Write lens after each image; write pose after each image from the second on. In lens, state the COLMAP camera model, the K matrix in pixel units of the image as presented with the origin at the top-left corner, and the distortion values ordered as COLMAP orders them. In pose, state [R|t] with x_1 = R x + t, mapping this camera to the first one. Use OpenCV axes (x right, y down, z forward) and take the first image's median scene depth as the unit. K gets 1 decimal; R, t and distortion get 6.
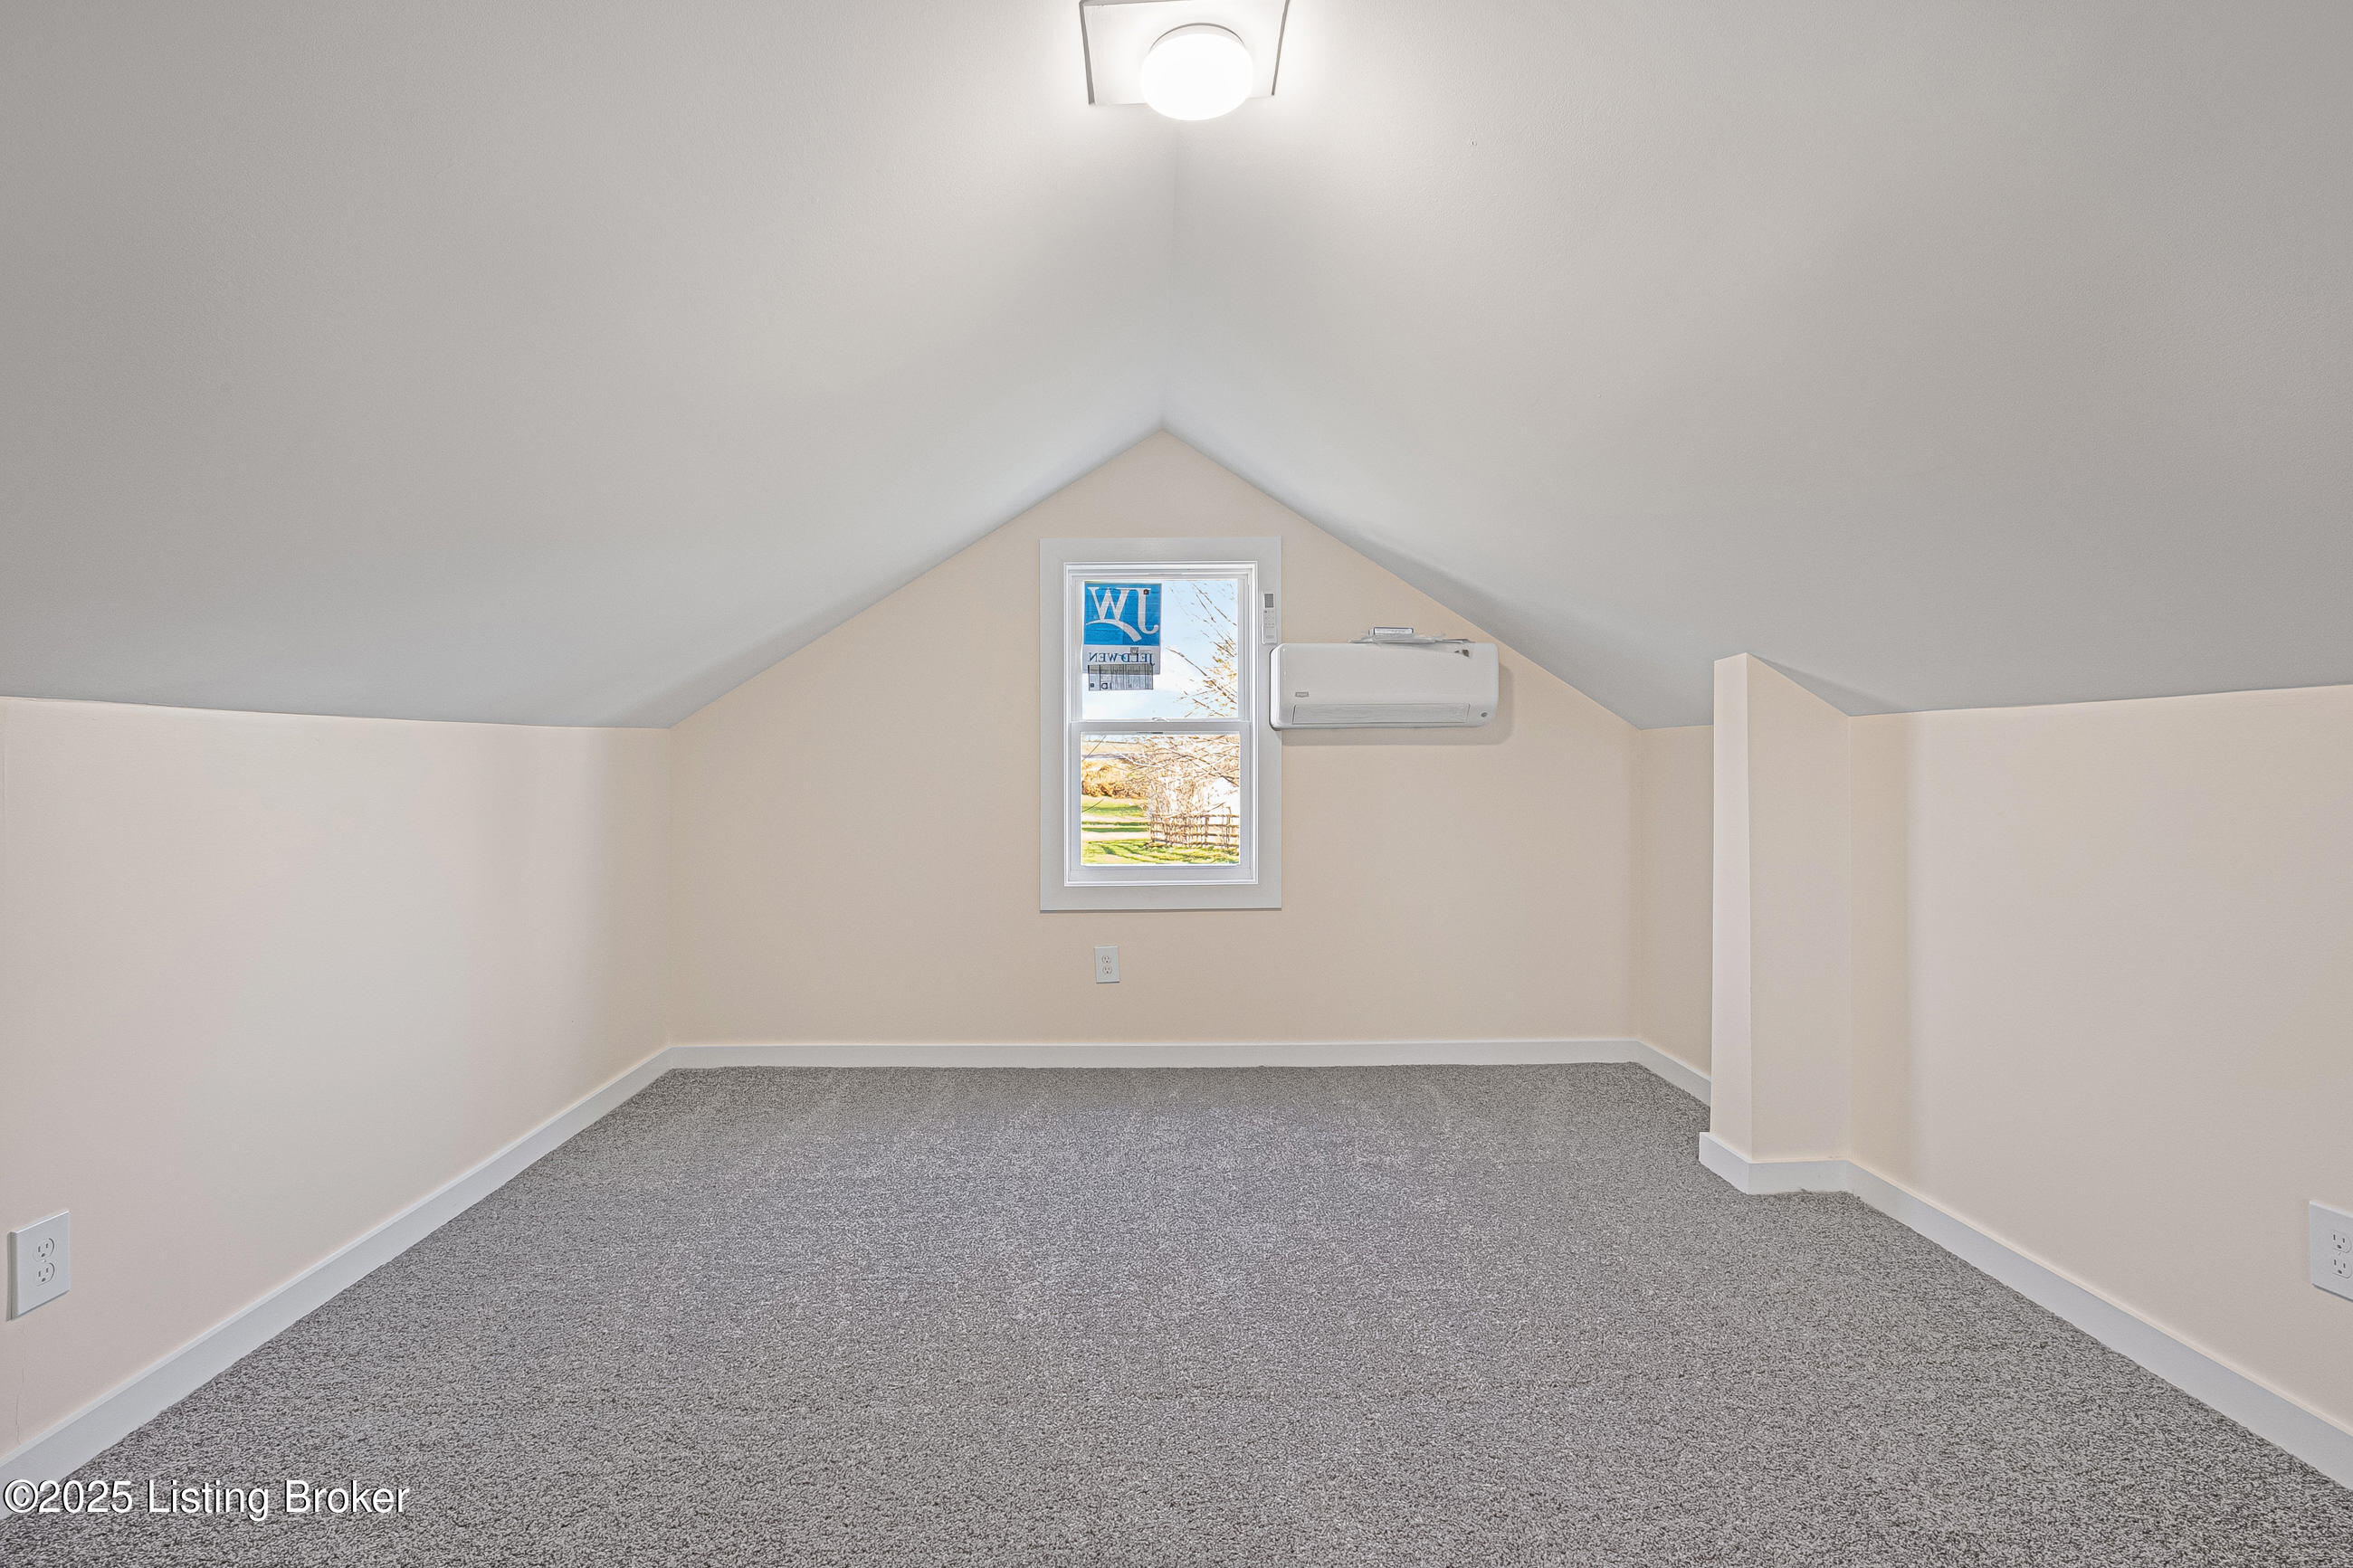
lens RADIAL K [[1040.4, 0, 1167.4], [0, 1040.4, 779.3], [0, 0, 1]] dist [-0.020344, 0.001857]
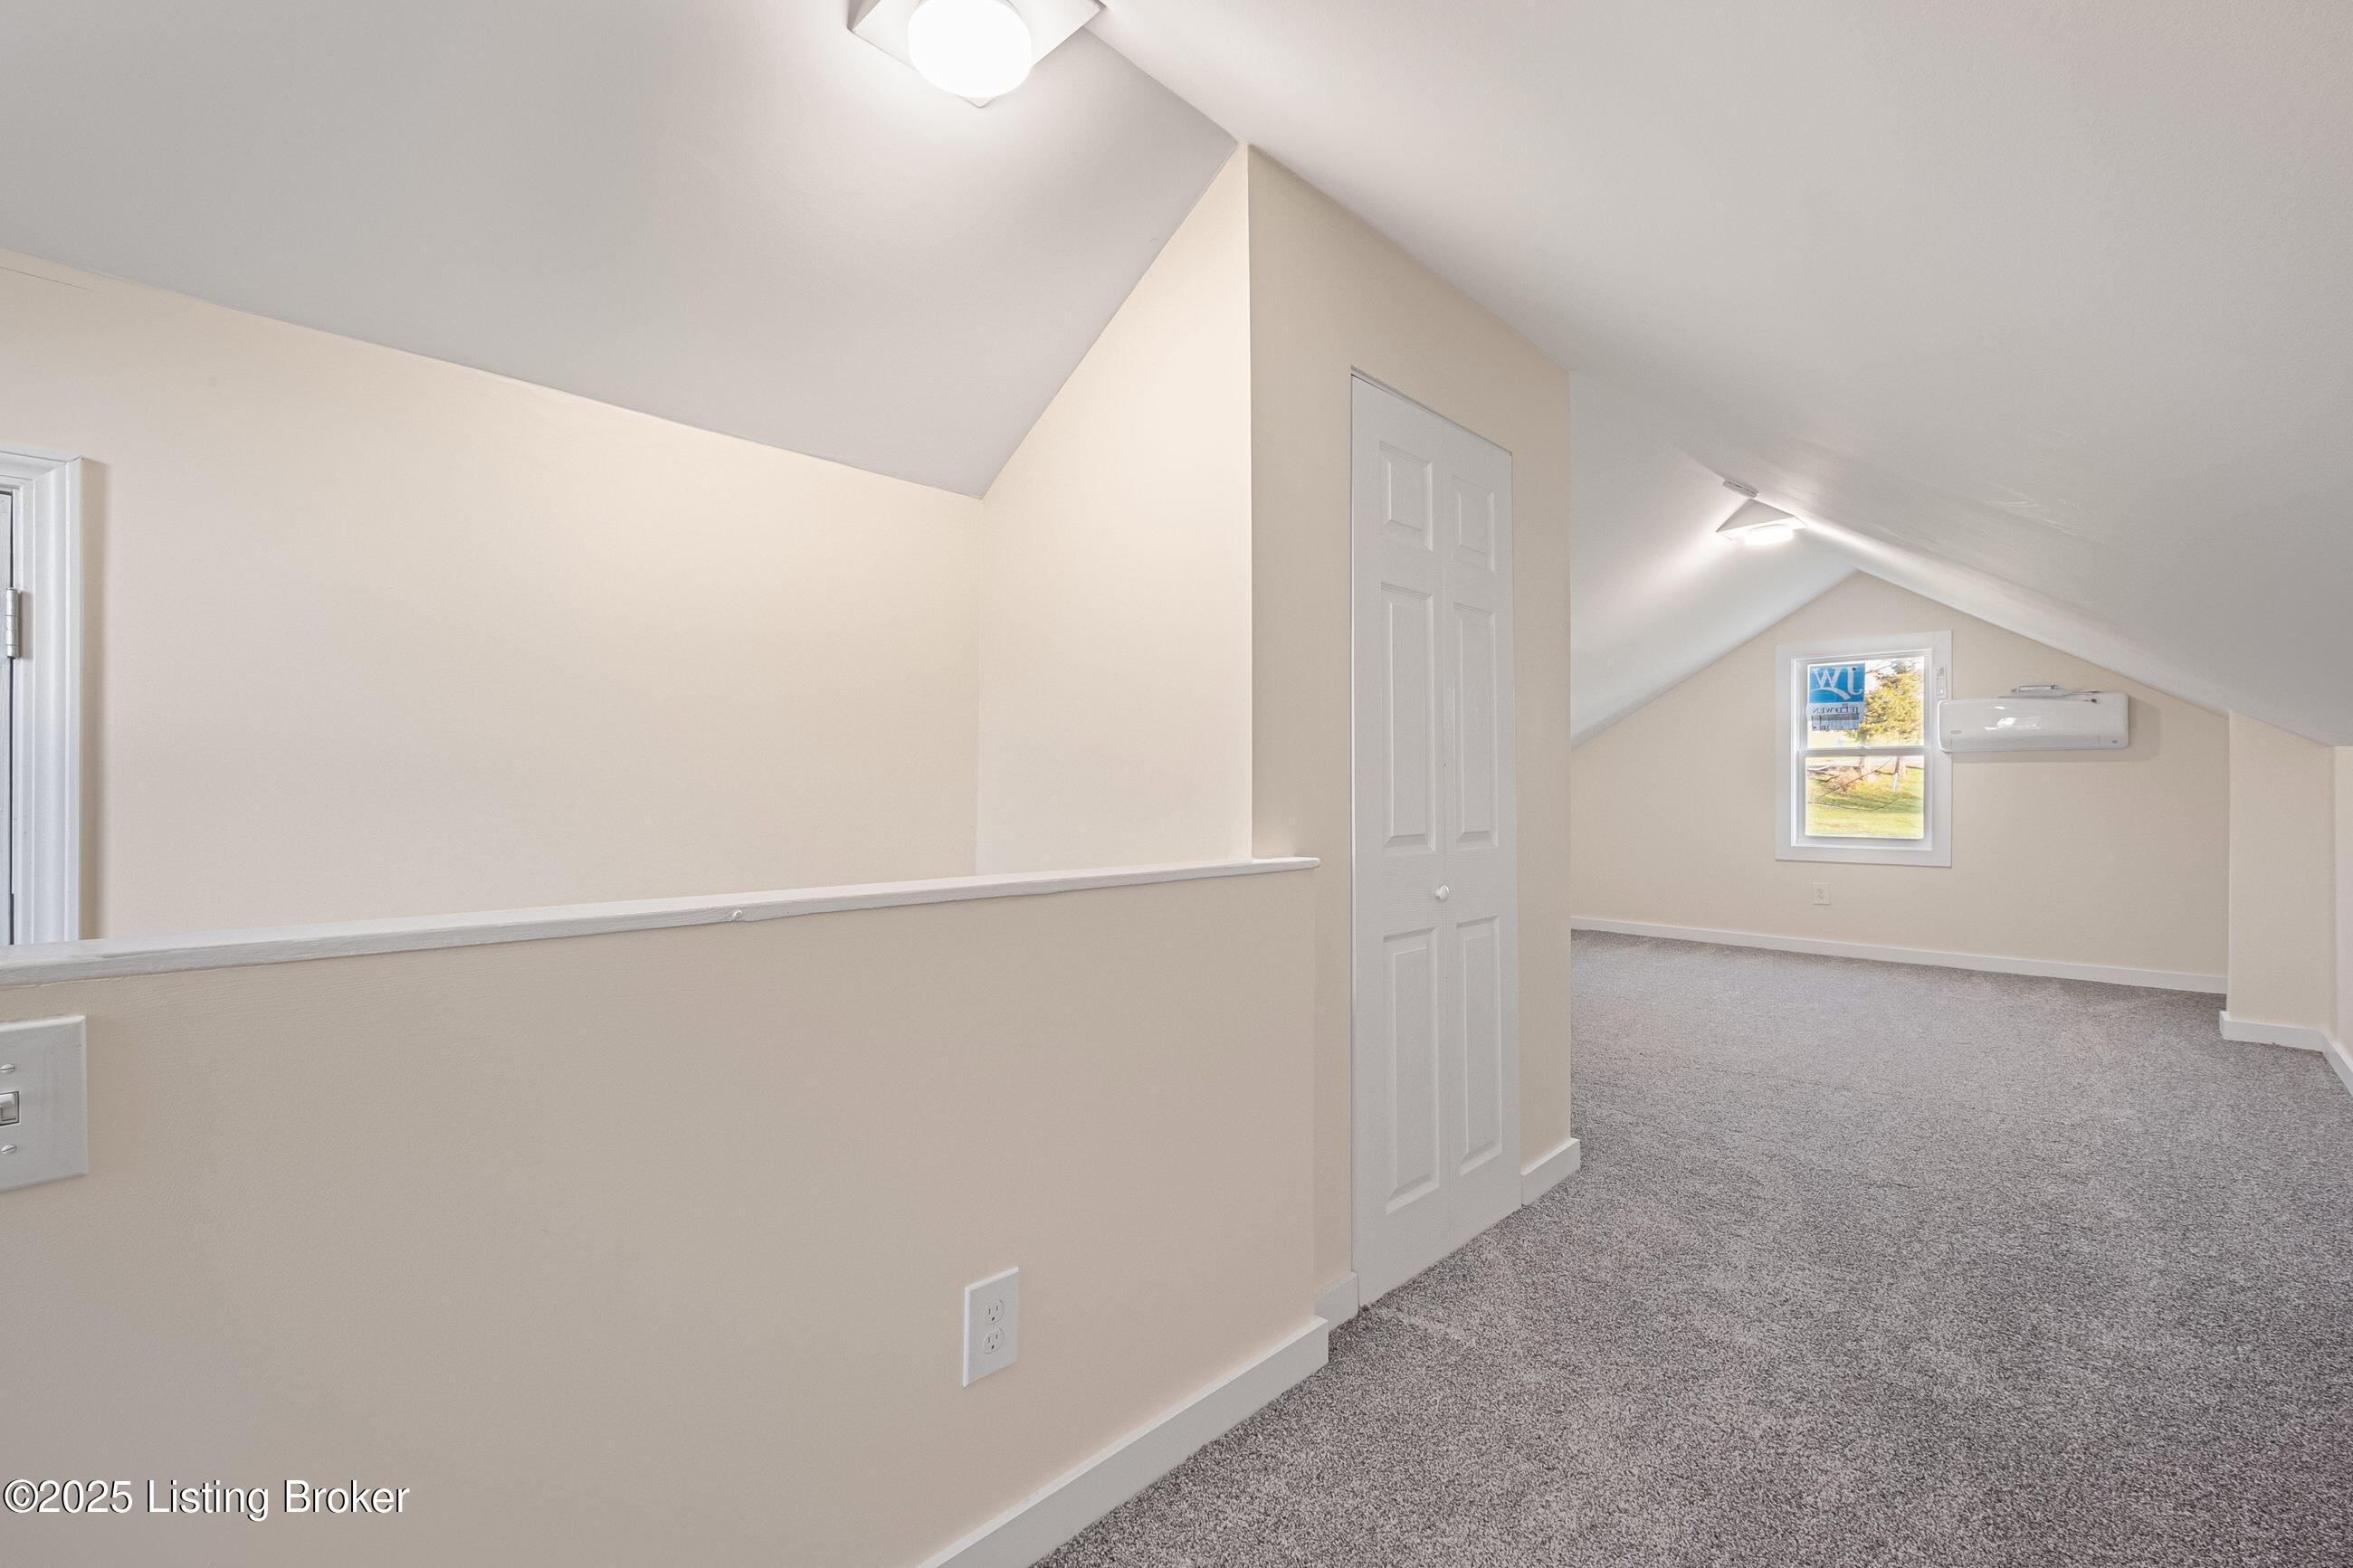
lens RADIAL K [[1040.4, 0, 1164.9], [0, 1040.4, 783.4], [0, 0, 1]] dist [-0.020344, 0.001857]
pose [[0.718525, 0.009970, -0.695430, 0.332319], [-0.014071, 0.999901, -0.000204, 0.014452], [0.695359, 0.009932, 0.718594, -0.921711]]
